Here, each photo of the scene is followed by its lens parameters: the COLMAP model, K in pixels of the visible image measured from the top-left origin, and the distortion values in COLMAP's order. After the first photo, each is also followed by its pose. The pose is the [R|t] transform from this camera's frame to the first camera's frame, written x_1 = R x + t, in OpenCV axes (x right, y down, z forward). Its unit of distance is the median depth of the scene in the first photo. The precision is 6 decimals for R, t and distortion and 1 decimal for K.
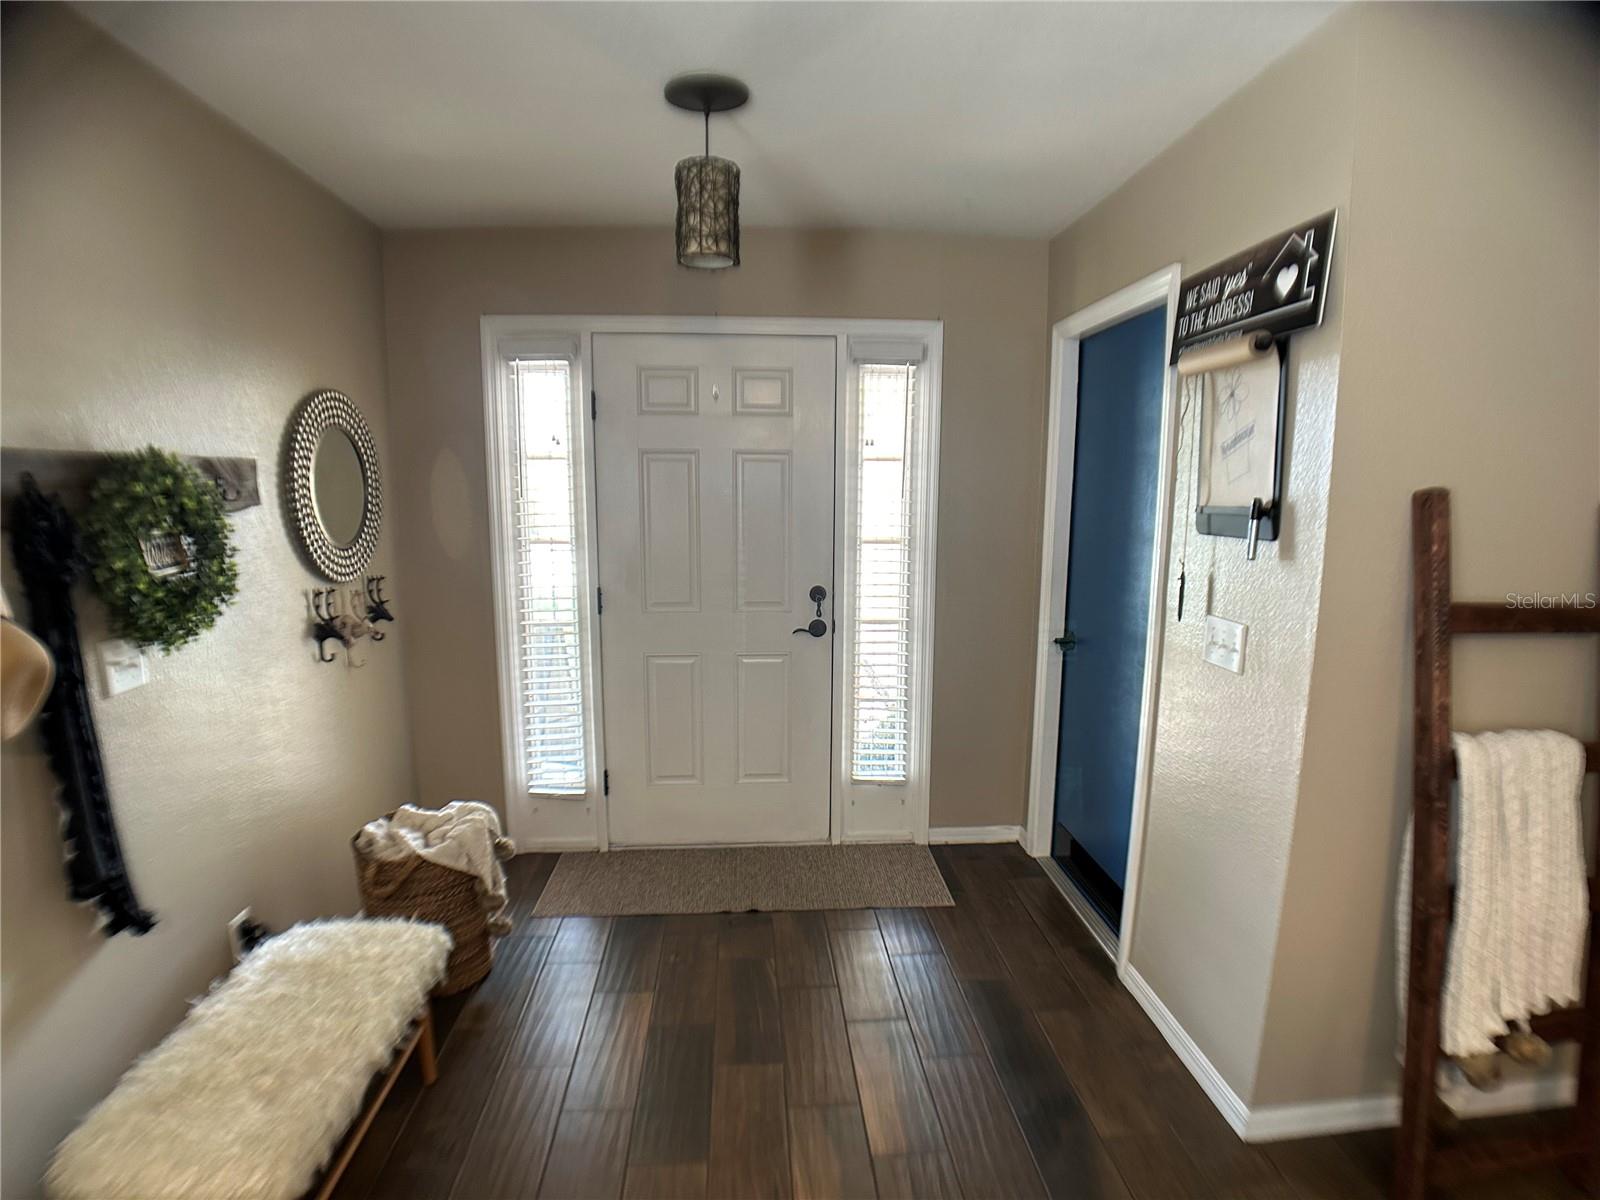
lens RADIAL K [[836.2, 0, 806.5], [0, 836.2, 617.6], [0, 0, 1]] dist [-0.072721, 0.000064]
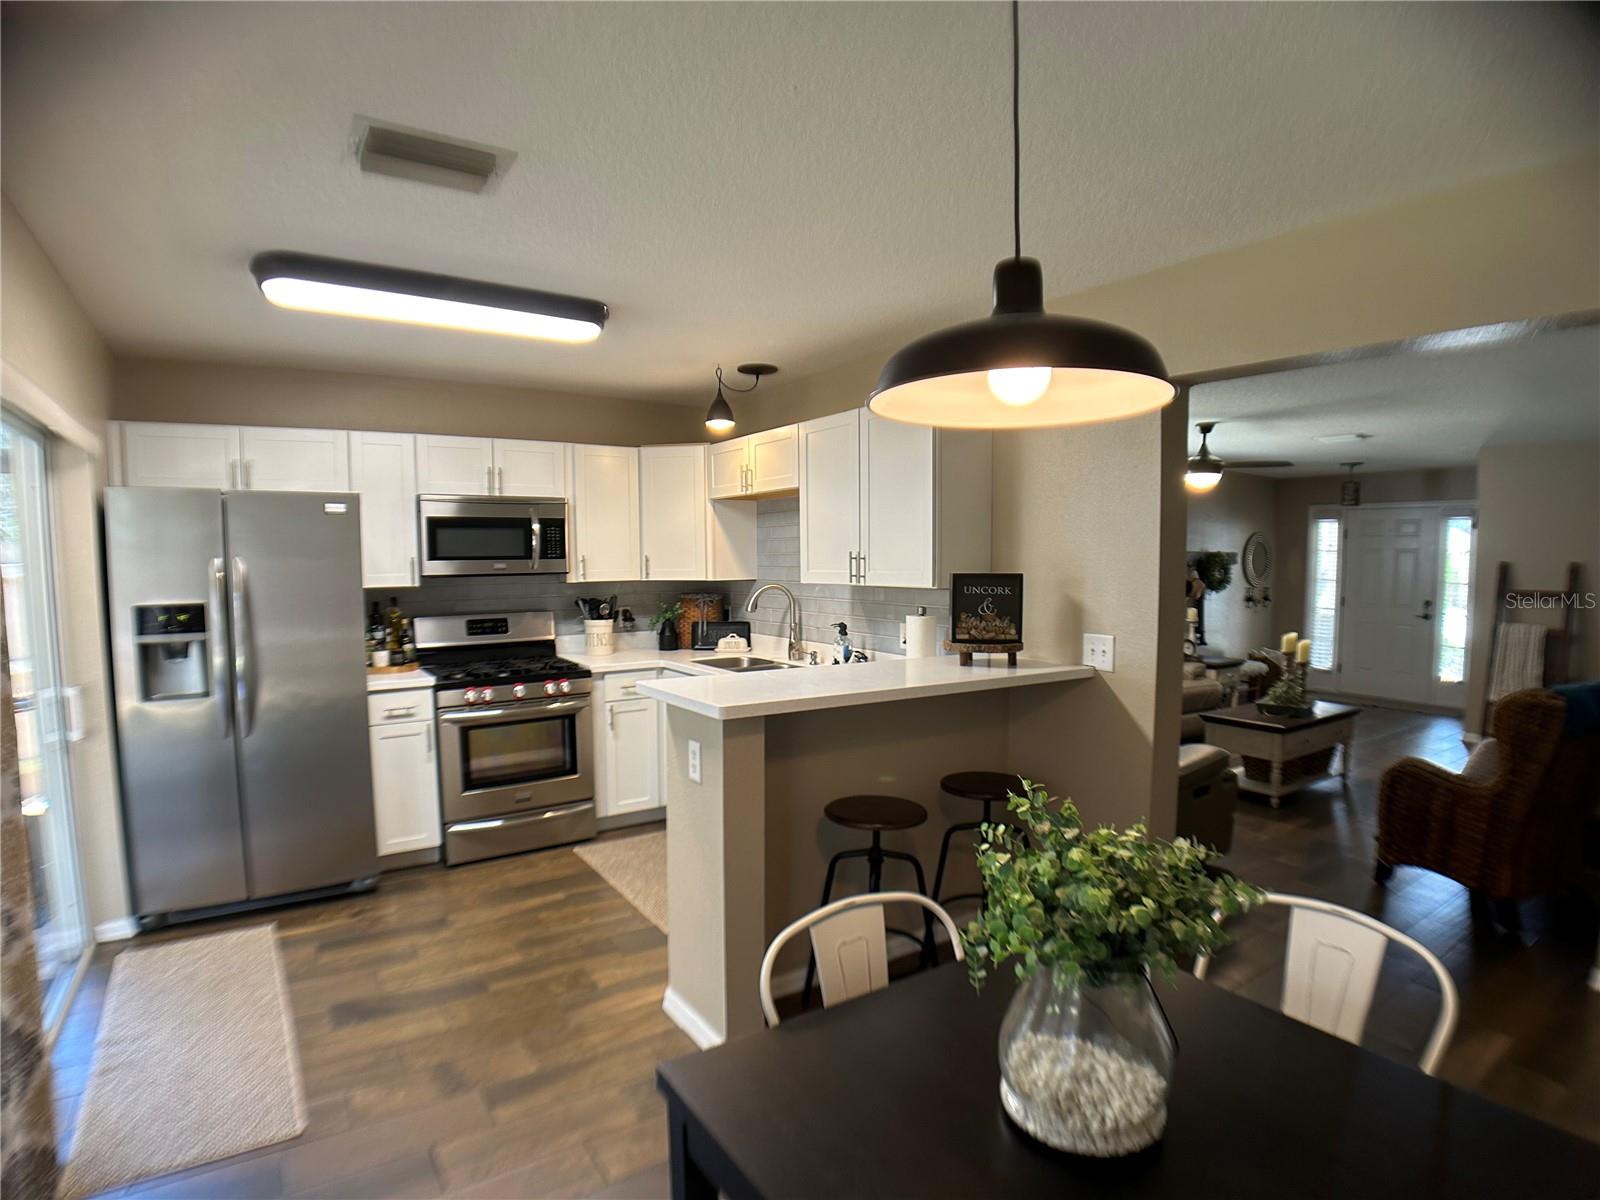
lens RADIAL K [[836.2, 0, 806.5], [0, 836.2, 617.6], [0, 0, 1]] dist [-0.072721, 0.000064]
pose [[0.500907, 0.064232, -0.863114, 1.362014], [-0.139399, 0.990210, -0.007210, 0.345051], [0.854201, 0.123929, 0.504957, -2.178293]]
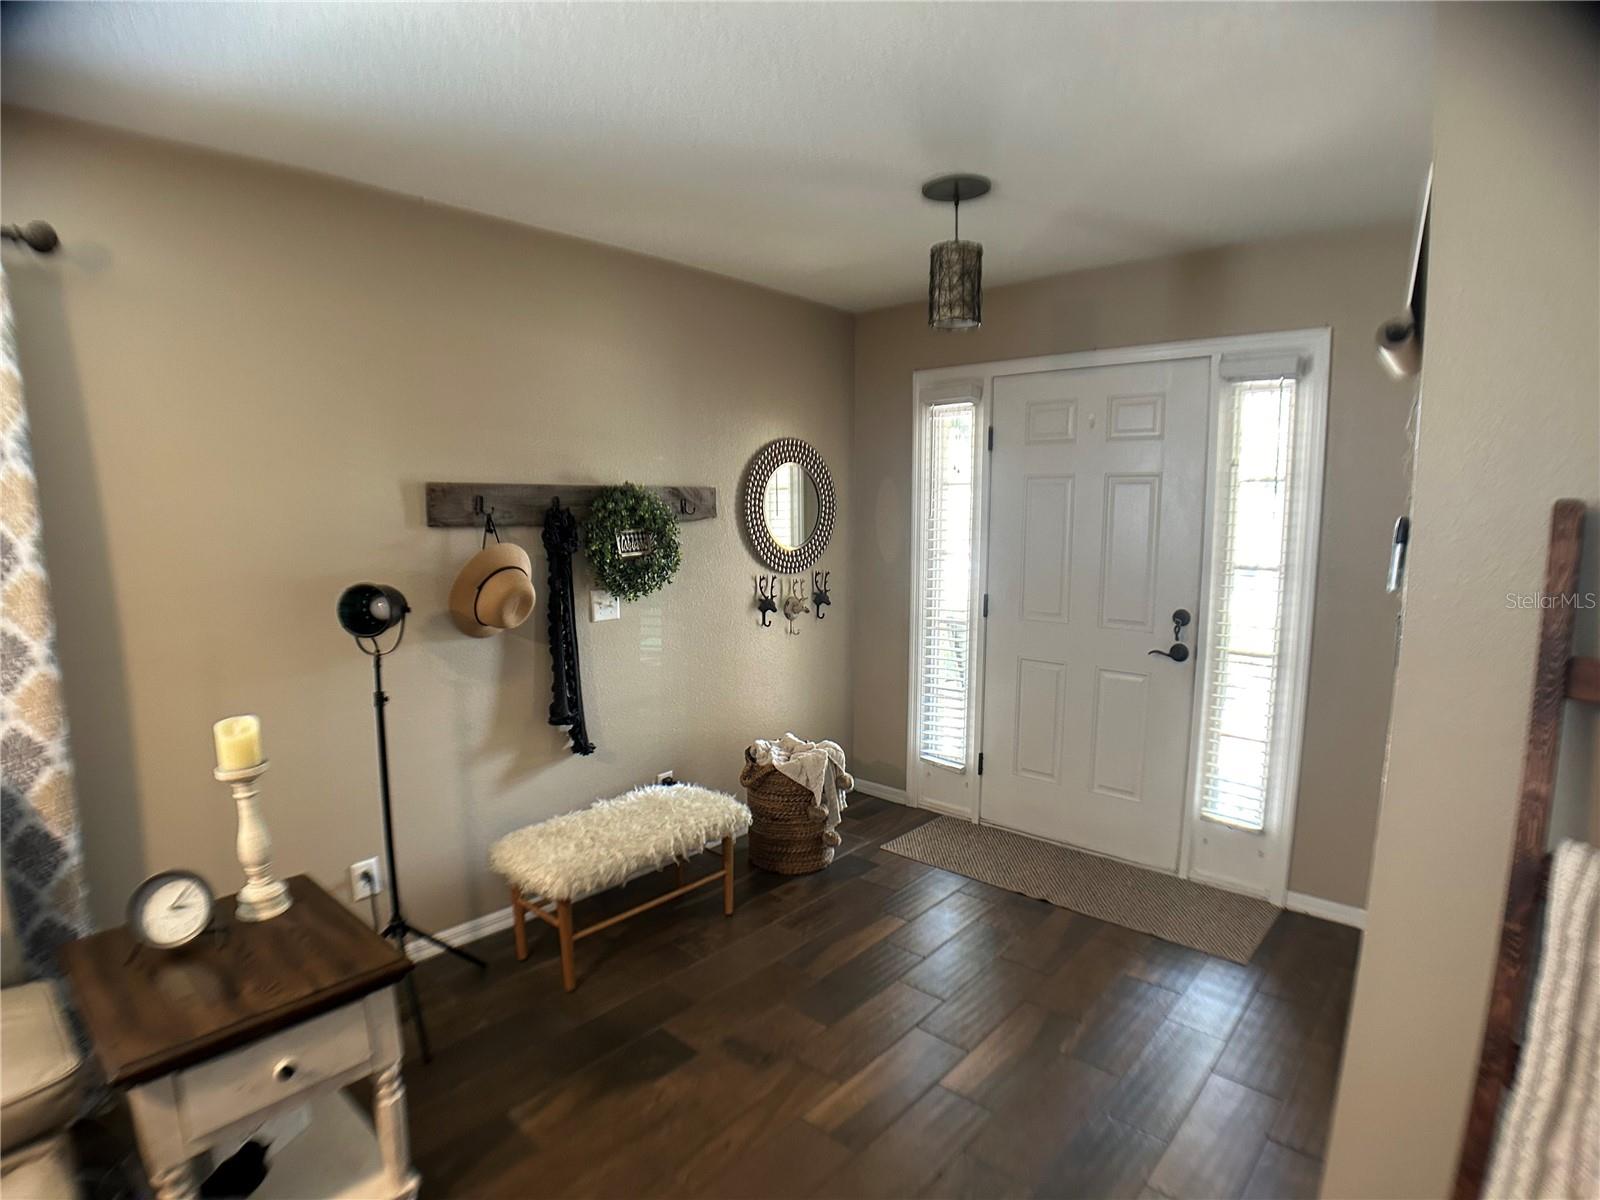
lens RADIAL K [[836.2, 0, 806.5], [0, 836.2, 617.6], [0, 0, 1]] dist [-0.072721, 0.000064]
pose [[0.699661, 0.091765, -0.708557, 0.441570], [-0.109572, 0.993767, 0.020505, 0.000115], [0.706023, 0.063291, 0.705355, 0.003281]]
